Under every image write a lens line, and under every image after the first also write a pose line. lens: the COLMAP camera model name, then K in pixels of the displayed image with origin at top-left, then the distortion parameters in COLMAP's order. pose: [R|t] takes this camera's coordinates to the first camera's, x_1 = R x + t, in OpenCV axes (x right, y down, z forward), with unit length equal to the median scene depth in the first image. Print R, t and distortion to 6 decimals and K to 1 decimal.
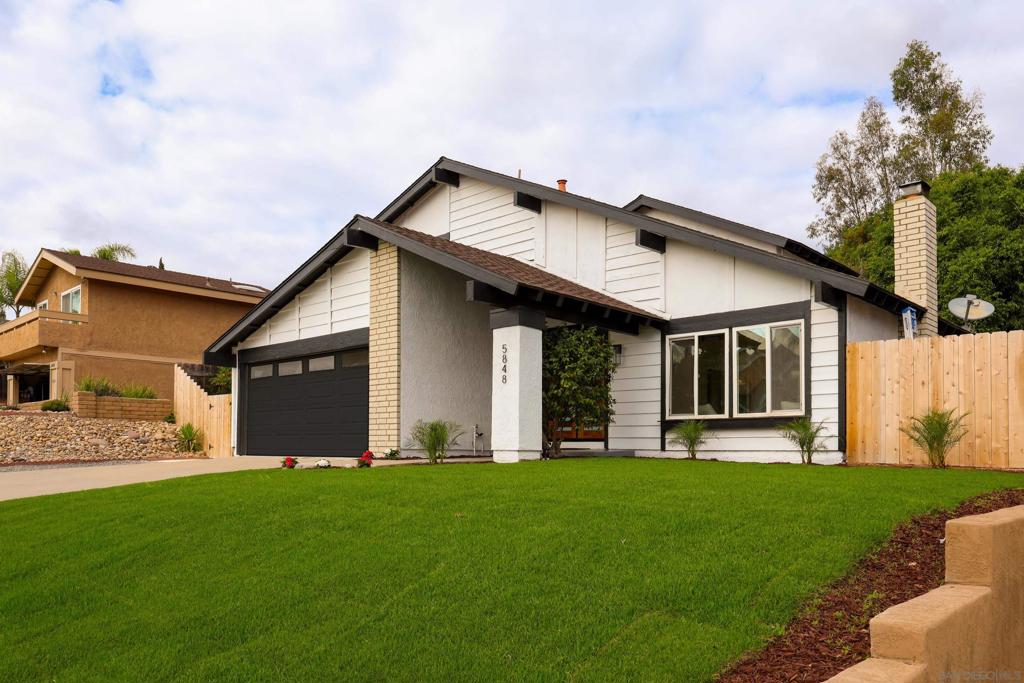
lens RADIAL K [[742.8, 0, 473.4], [0, 742.8, 437.6], [0, 0, 1]] dist [0.003198, 0.007910]
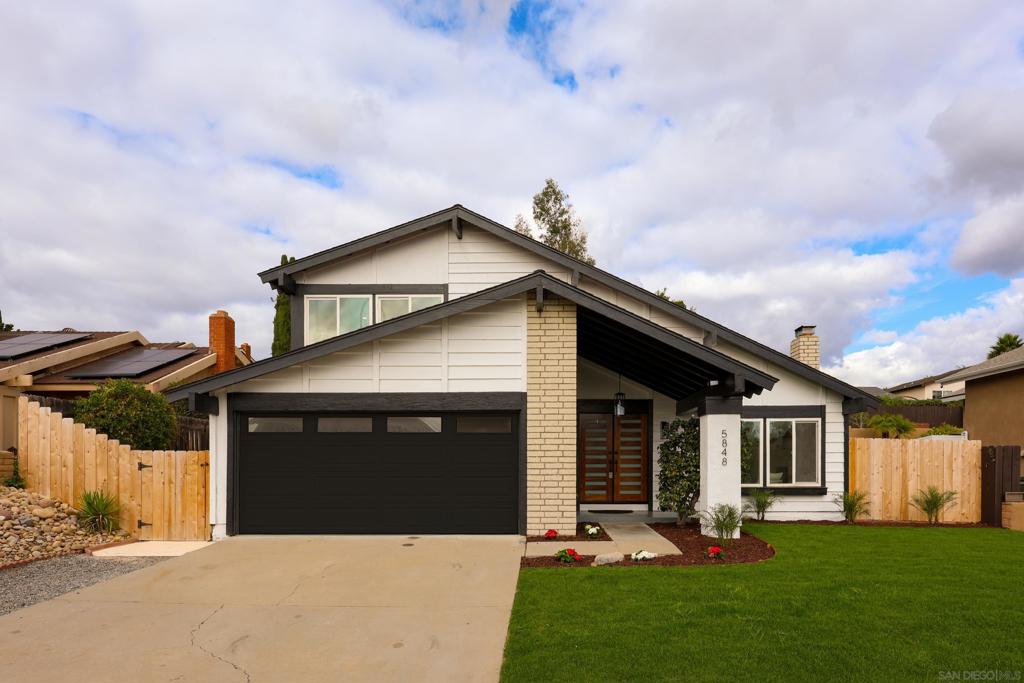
lens RADIAL K [[673.8, 0, 517.9], [0, 673.8, 459.6], [0, 0, 1]] dist [0.001872, -0.005620]
pose [[0.718079, 0.004478, 0.695948, -0.773277], [-0.003323, 0.999990, -0.003005, -0.068390], [-0.695954, -0.000155, 0.718086, 0.441478]]
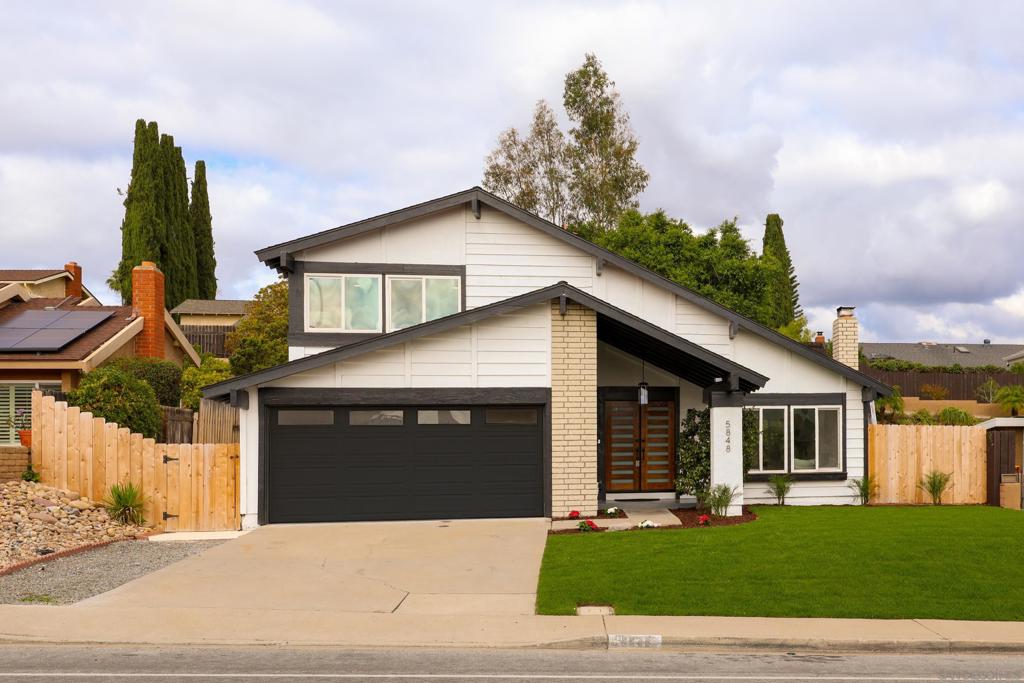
lens RADIAL K [[1204.0, 0, 793.5], [0, 1204.0, 409.0], [0, 0, 1]] dist [0.015655, 0.000000]
pose [[0.549671, 0.024377, 0.835025, -1.418873], [0.007385, 0.999393, -0.034036, -0.066435], [-0.835349, 0.024875, 0.549158, -0.187334]]
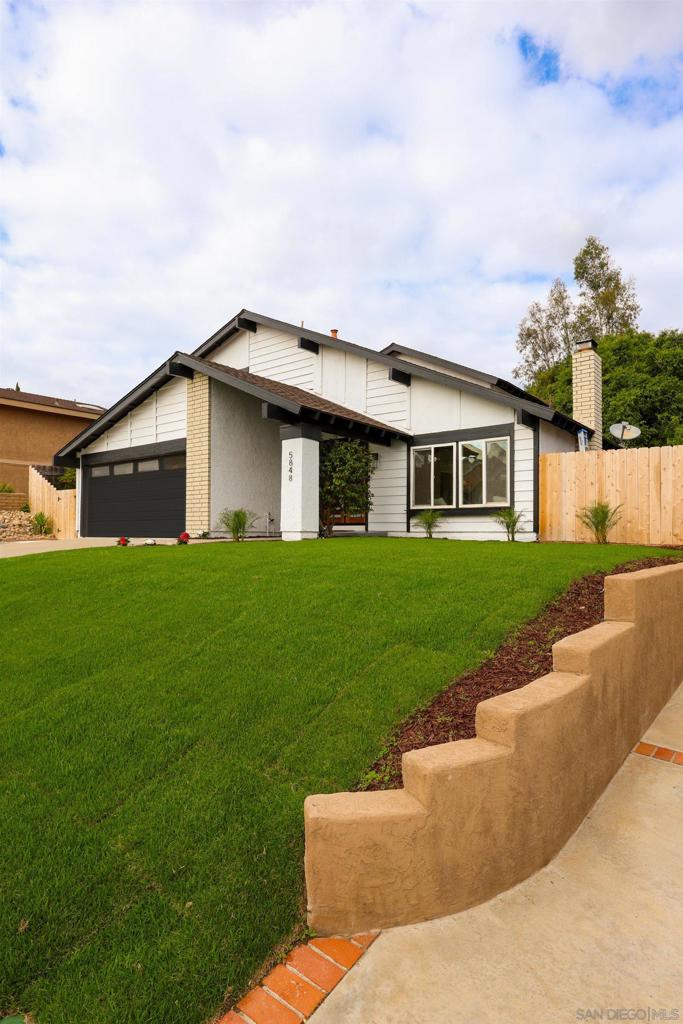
lens RADIAL K [[567.4, 0, 316.8], [0, 567.4, 524.6], [0, 0, 1]] dist [0.003247, 0.002174]
pose [[0.995996, 0.001584, 0.089381, -0.001788], [-0.001287, 0.999993, -0.003377, 0.006828], [-0.089386, 0.003248, 0.995992, -0.008559]]
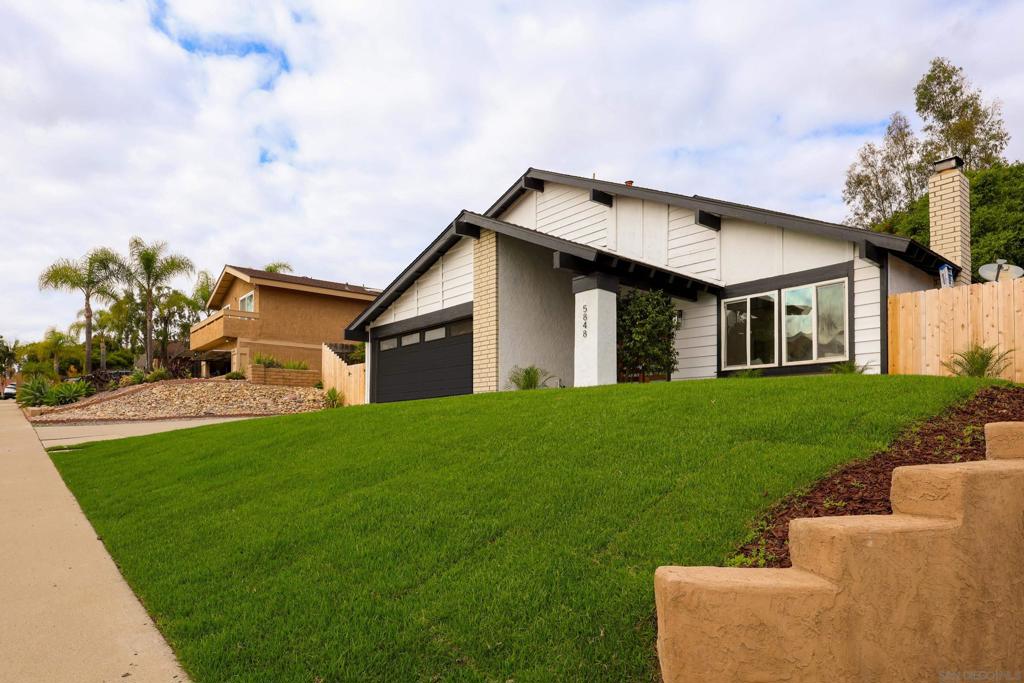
lens RADIAL K [[589.6, 0, 481.4], [0, 589.6, 415.7], [0, 0, 1]] dist [0.005243, -0.001141]
pose [[0.993230, -0.004974, -0.116060, -0.013409], [0.004426, 0.999978, -0.004983, 0.052446], [0.116082, 0.004436, 0.993230, 0.021506]]
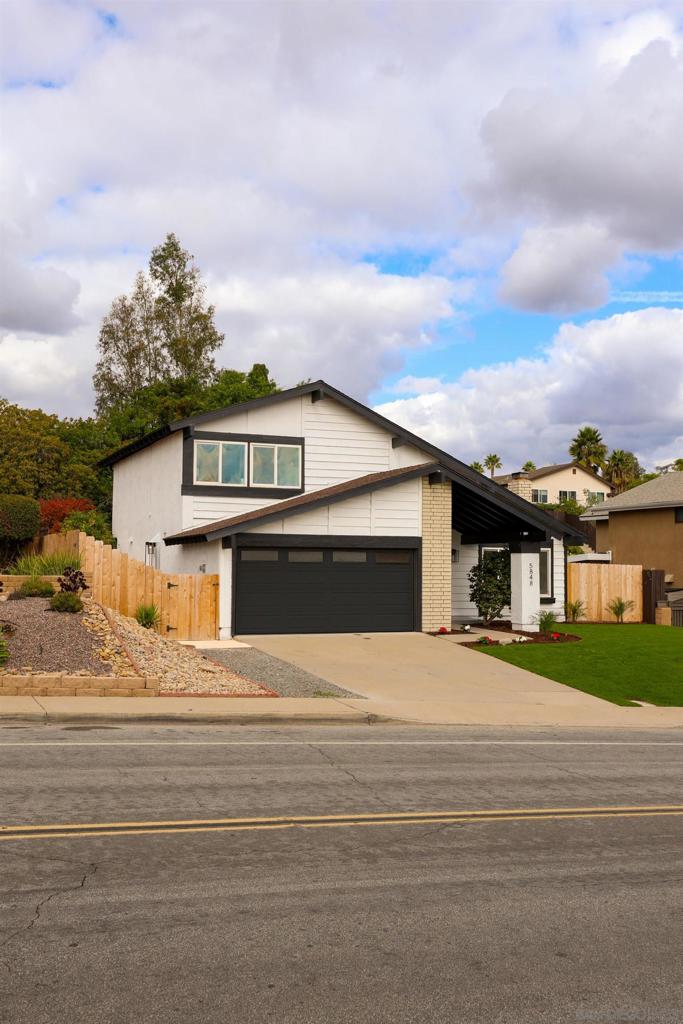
lens RADIAL K [[1060.1, 0, 306.9], [0, 1060.1, 502.7], [0, 0, 1]] dist [0.042728, 0.000000]
pose [[0.383660, 0.050010, 0.922119, -2.194633], [-0.017362, 0.998747, -0.046942, -0.124755], [-0.923311, 0.002000, 0.384047, 0.468040]]
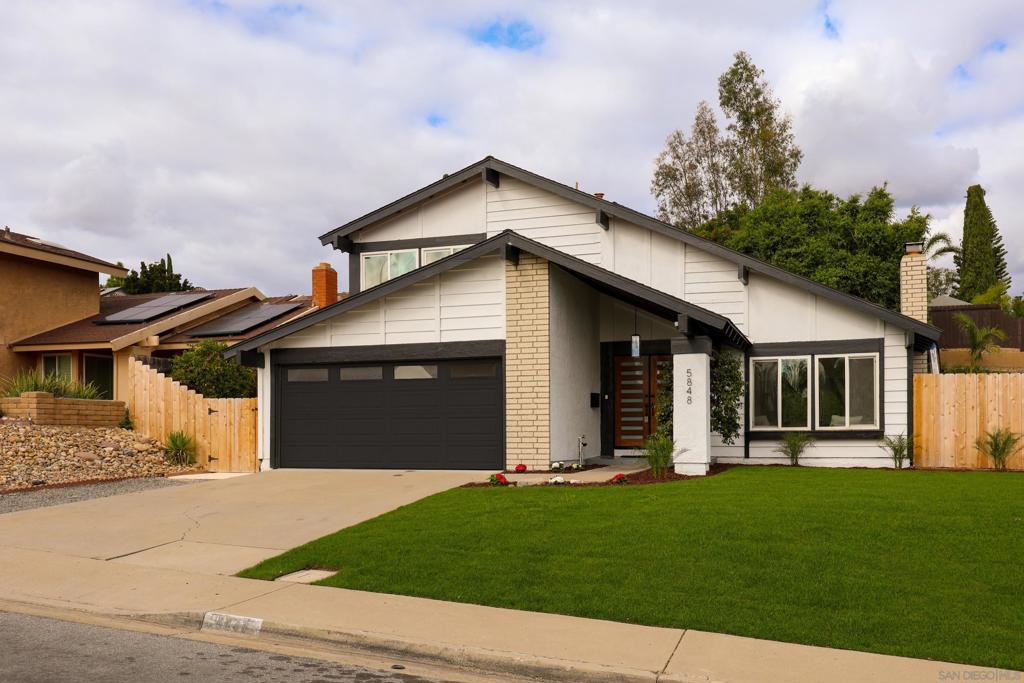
lens RADIAL K [[941.2, 0, 489.8], [0, 941.2, 420.9], [0, 0, 1]] dist [0.007336, 0.000000]
pose [[0.909917, -0.001627, 0.414787, -0.731608], [0.003587, 0.999986, -0.003948, -0.037200], [-0.414775, 0.005080, 0.909910, -0.152051]]
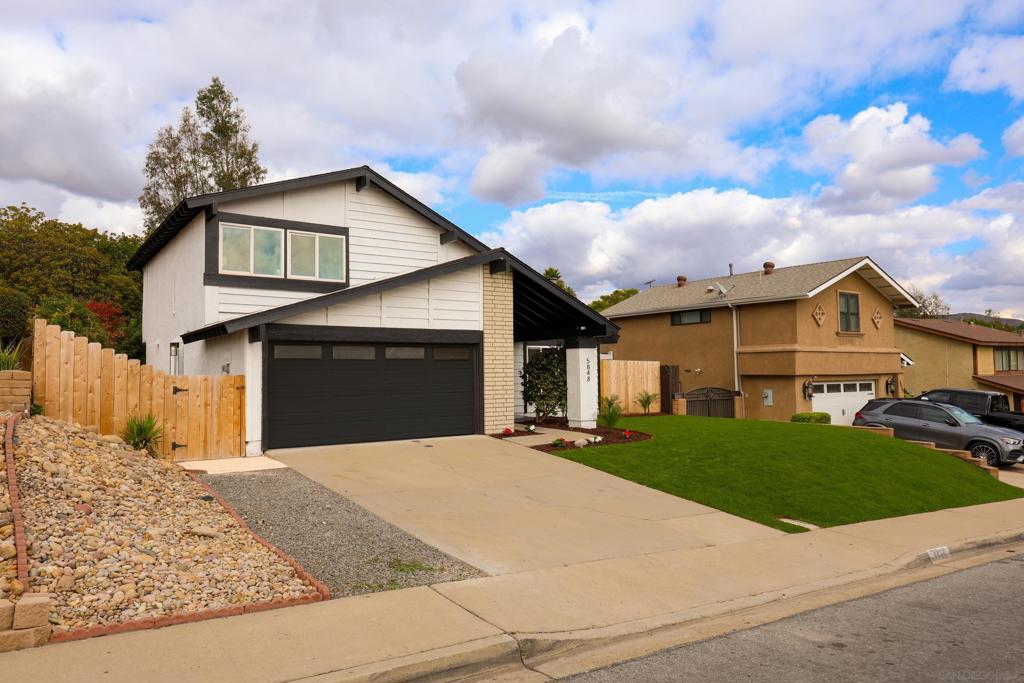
lens RADIAL K [[711.8, 0, 514.8], [0, 711.8, 336.5], [0, 0, 1]] dist [0.002857, 0.007080]
pose [[0.150392, 0.040099, 0.987813, -1.425851], [-0.001661, 0.999186, -0.040308, -0.096744], [-0.988625, 0.004421, 0.150336, 0.817586]]
